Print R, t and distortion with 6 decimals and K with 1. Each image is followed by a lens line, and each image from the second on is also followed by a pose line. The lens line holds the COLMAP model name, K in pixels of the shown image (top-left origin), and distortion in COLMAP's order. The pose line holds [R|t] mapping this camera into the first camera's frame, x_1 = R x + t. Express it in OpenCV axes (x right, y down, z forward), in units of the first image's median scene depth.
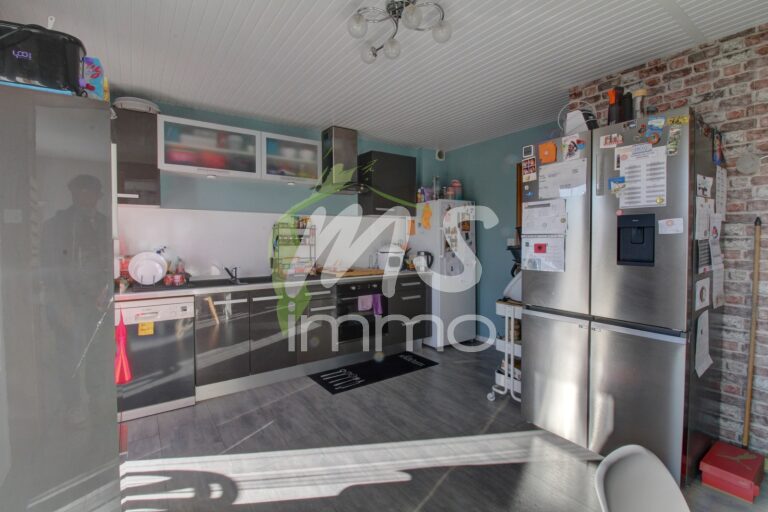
lens RADIAL K [[366.1, 0, 384.0], [0, 366.1, 250.7], [0, 0, 1]] dist [-0.003255, -0.000537]
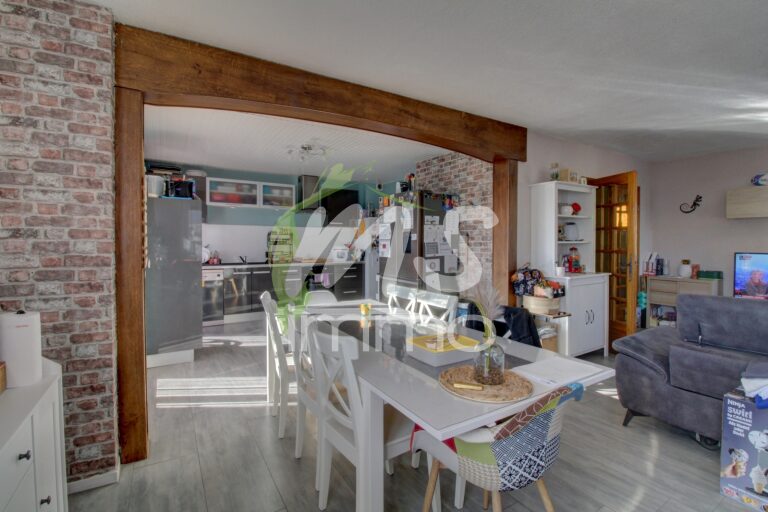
lens RADIAL K [[366.1, 0, 384.8], [0, 366.1, 253.9], [0, 0, 1]] dist [-0.003255, -0.000537]
pose [[0.998338, 0.010808, -0.056610, 0.430894], [-0.010689, 0.999940, 0.002404, 0.024534], [0.056632, -0.001795, 0.998393, -0.861845]]
